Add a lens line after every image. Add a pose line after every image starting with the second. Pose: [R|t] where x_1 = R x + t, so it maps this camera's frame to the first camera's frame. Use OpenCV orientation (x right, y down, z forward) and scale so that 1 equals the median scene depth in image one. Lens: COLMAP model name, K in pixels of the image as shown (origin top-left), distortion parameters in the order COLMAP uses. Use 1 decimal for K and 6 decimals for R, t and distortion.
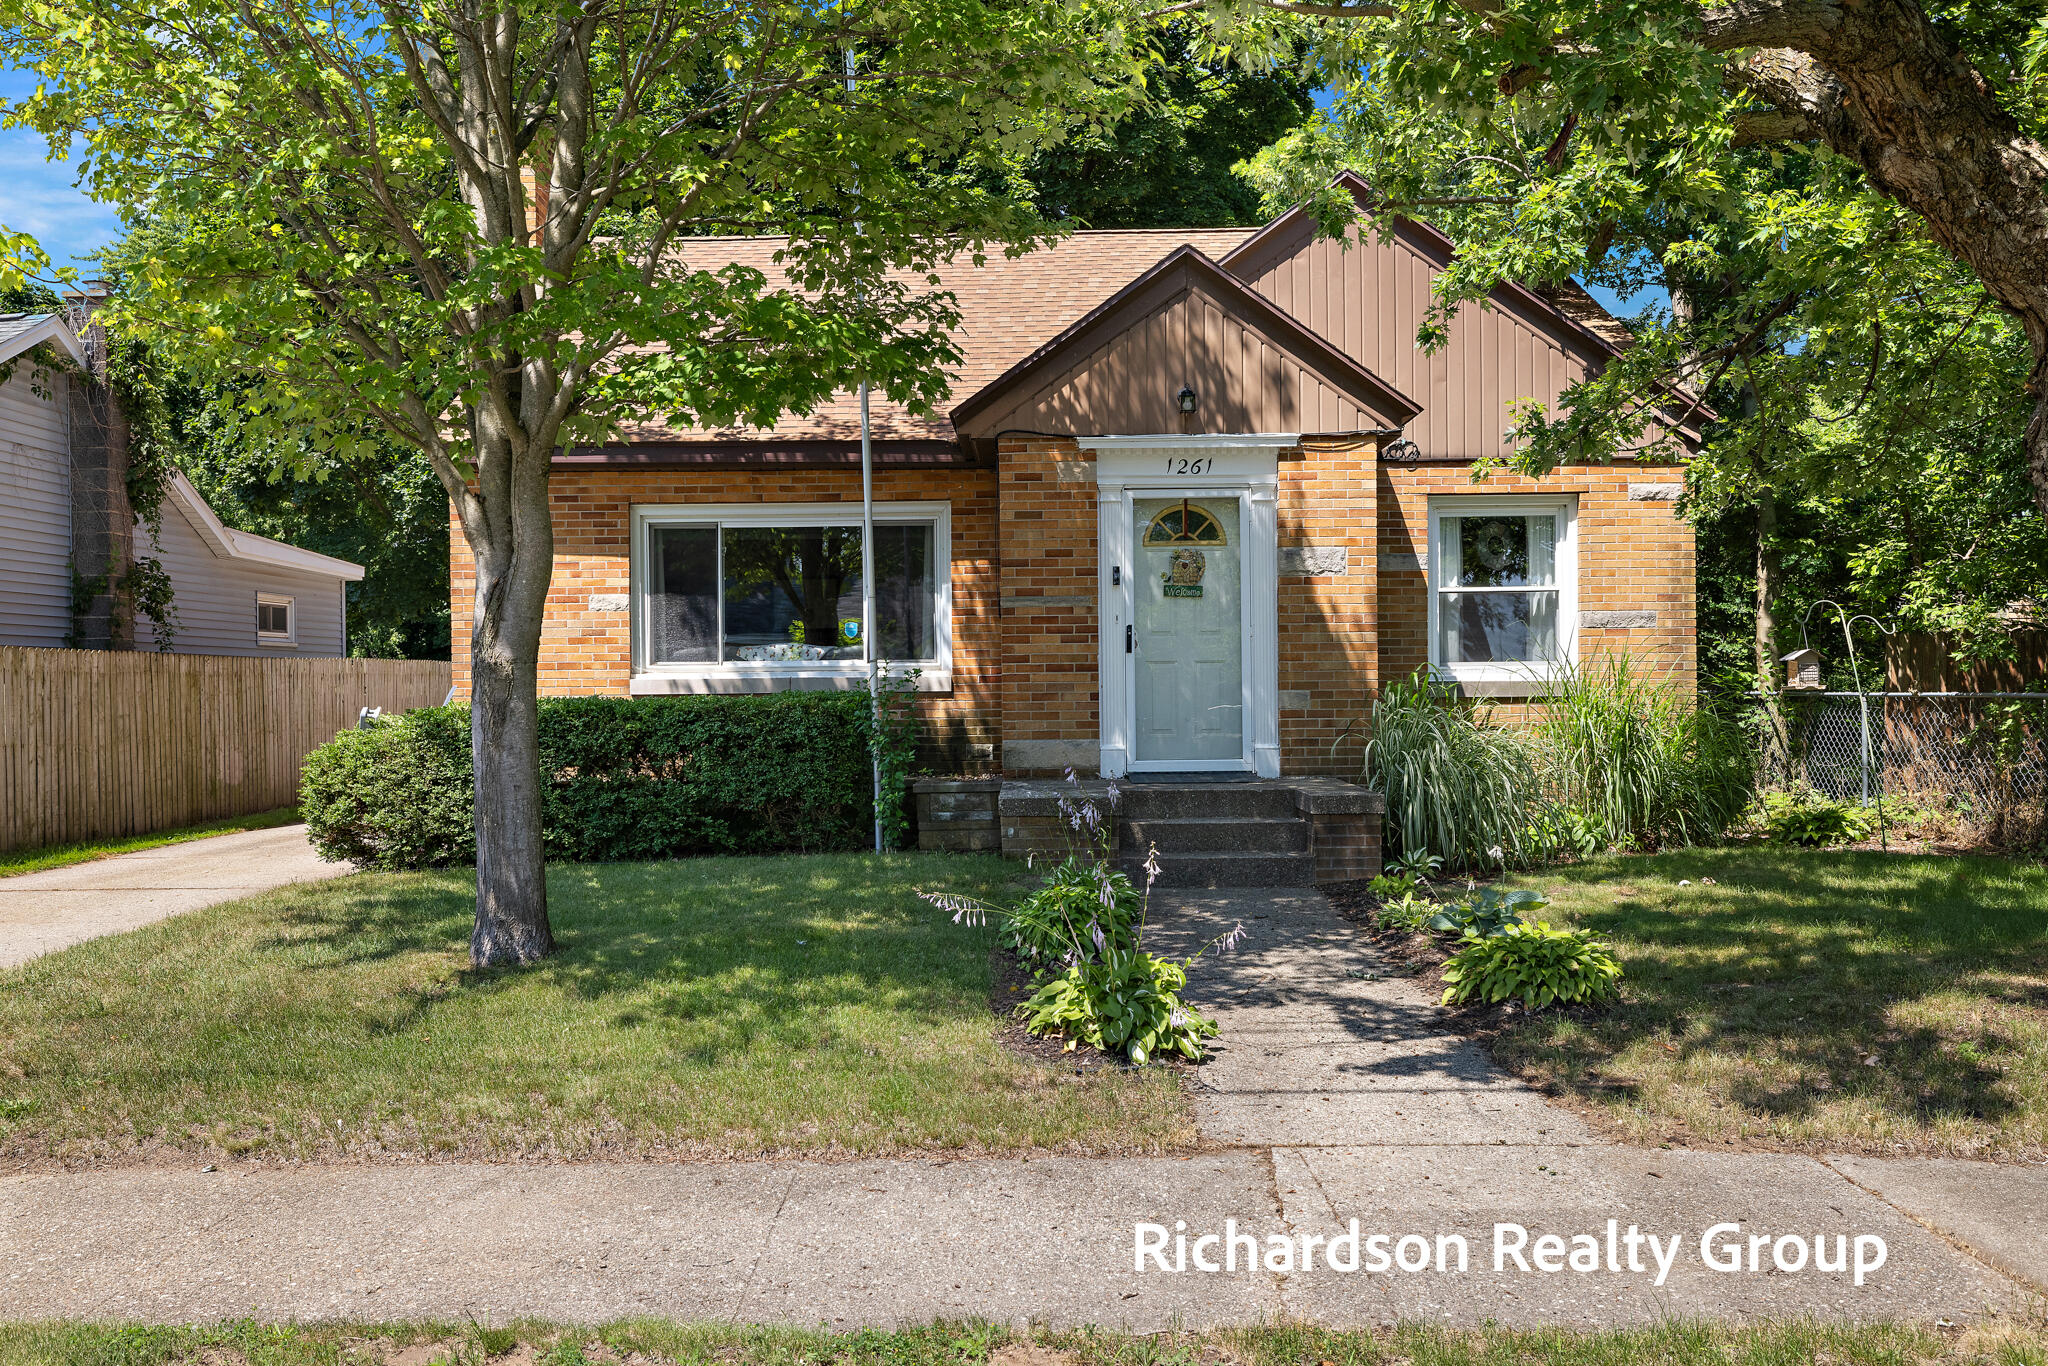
lens RADIAL K [[1614.0, 0, 1010.5], [0, 1614.0, 696.9], [0, 0, 1]] dist [-0.001624, -0.000714]
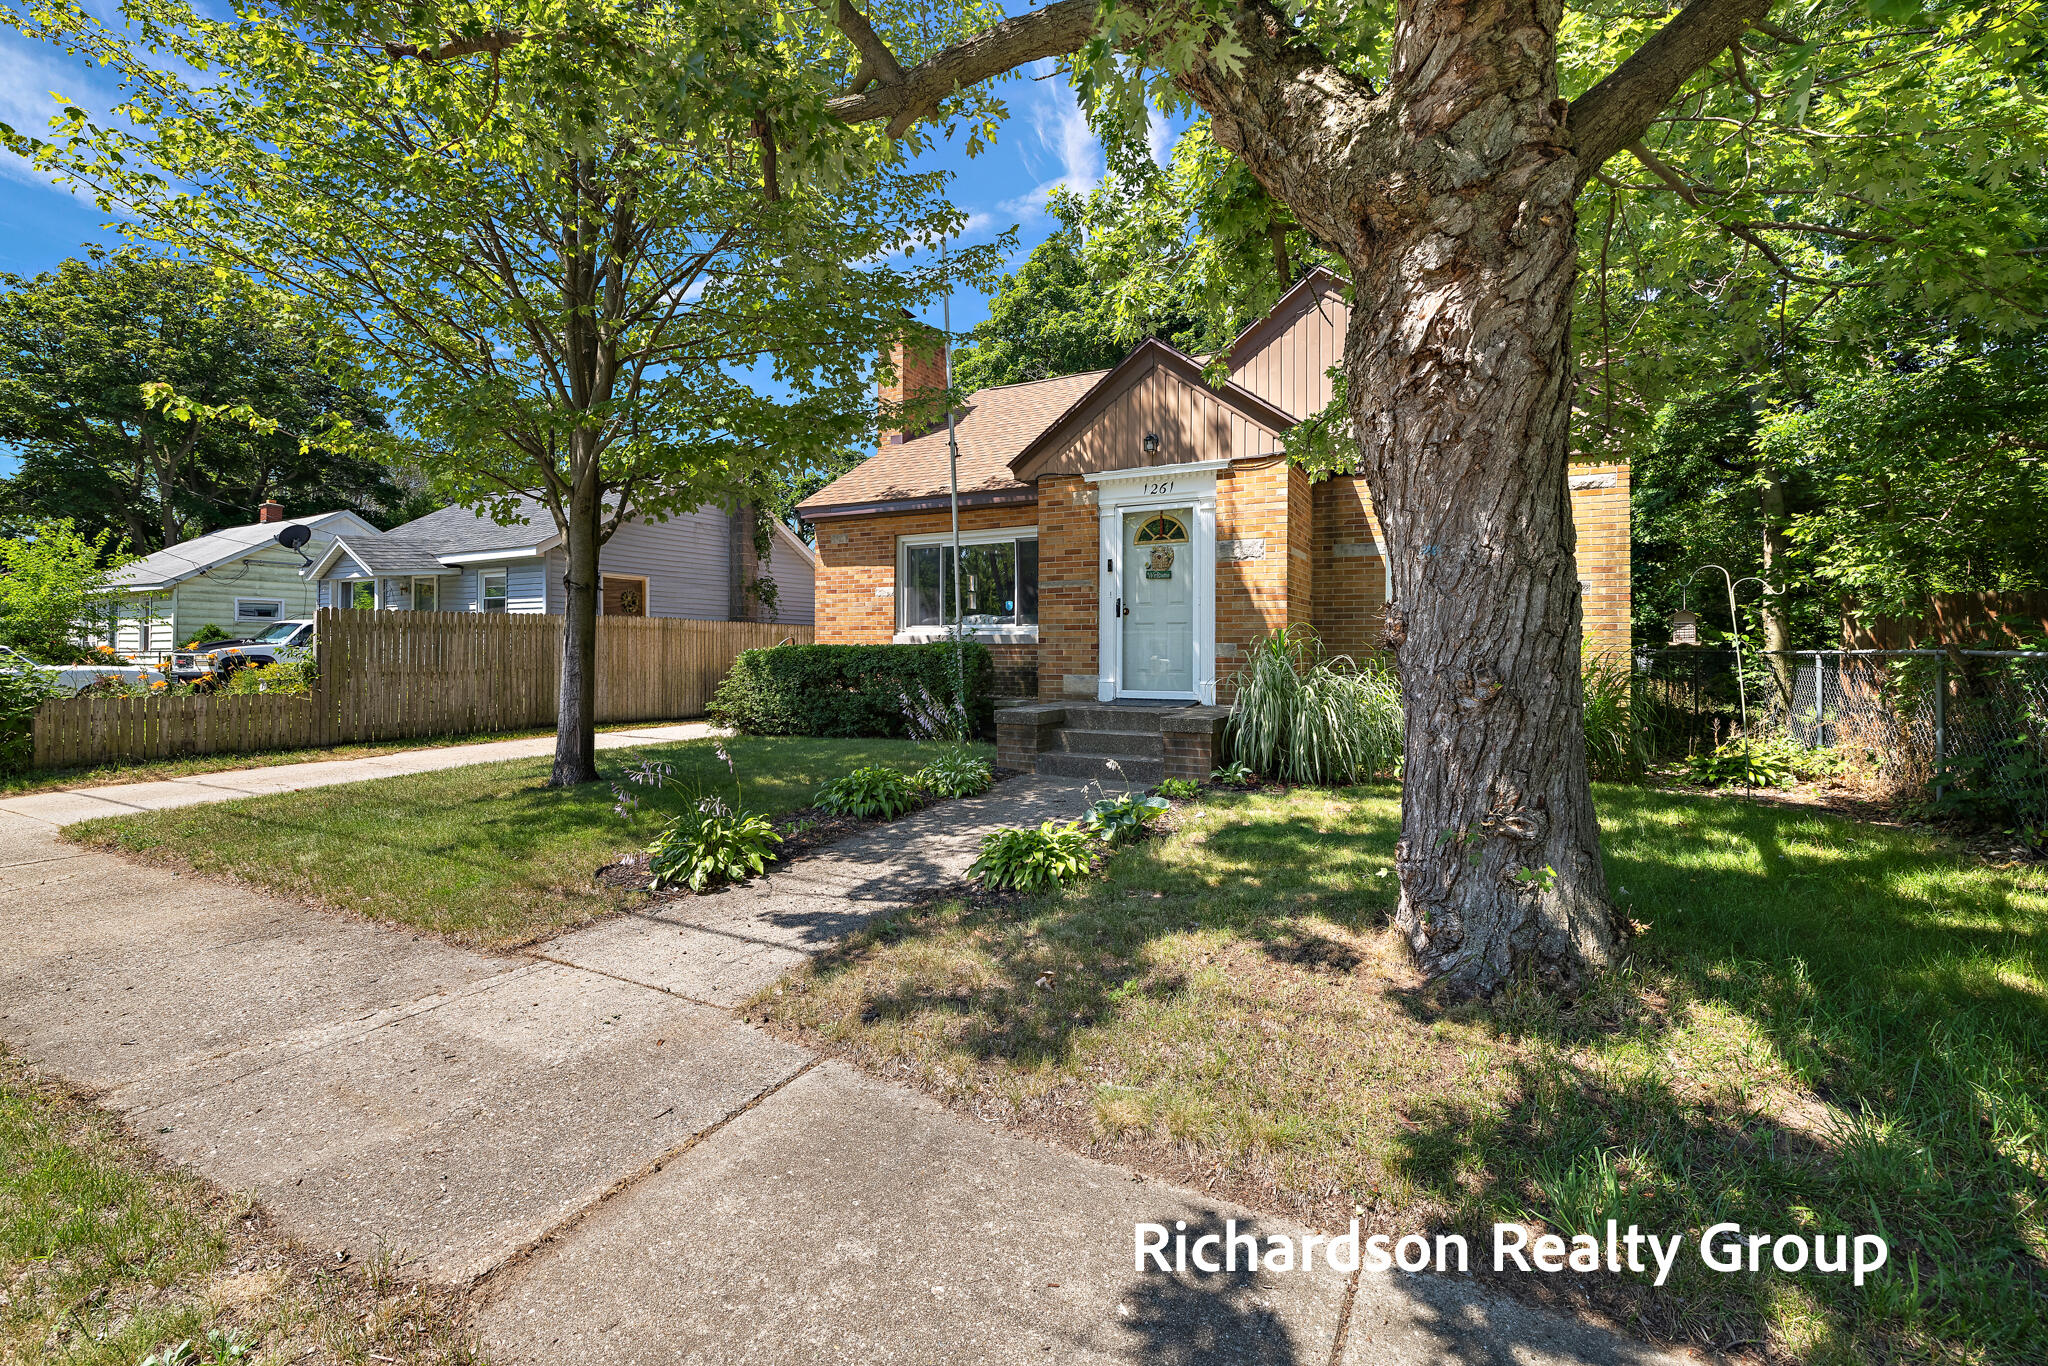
lens RADIAL K [[897.4, 0, 995.1], [0, 897.4, 645.7], [0, 0, 1]] dist [-0.001159, 0.000337]
pose [[0.875252, 0.008508, -0.483592, 0.373617], [-0.012903, 0.999900, -0.005762, 0.005042], [0.483495, 0.011283, 0.875274, 0.223743]]
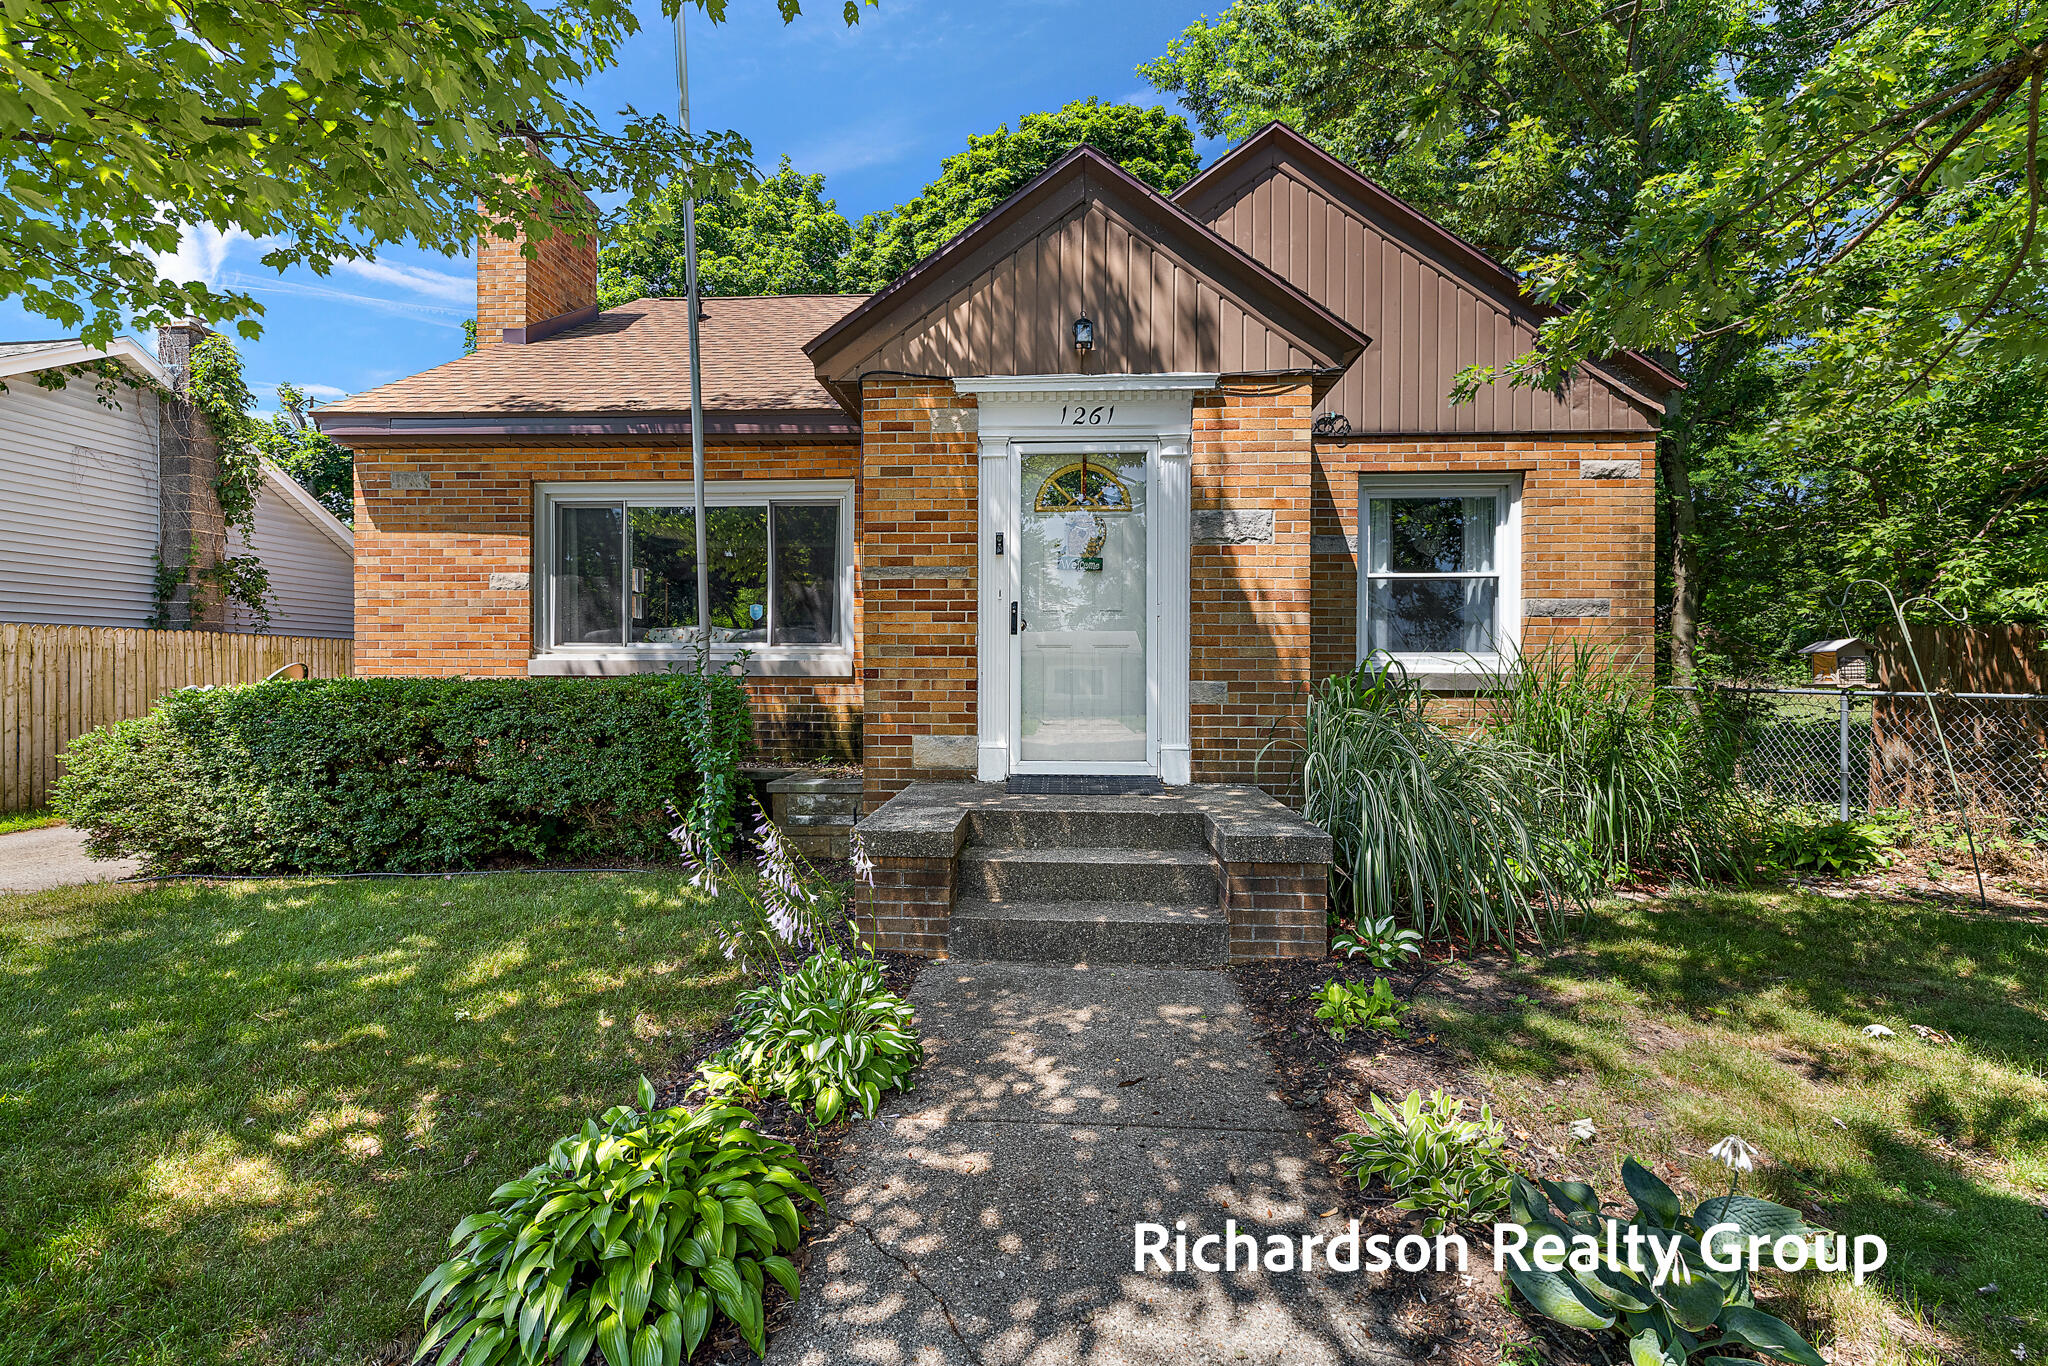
lens RADIAL K [[897.4, 0, 1022.7], [0, 897.4, 674.3], [0, 0, 1]] dist [-0.001159, 0.000337]
pose [[0.998818, 0.012818, -0.046880, 0.100638], [-0.012963, 0.999912, -0.002781, -0.005078], [0.046840, 0.003385, 0.998897, 0.527261]]
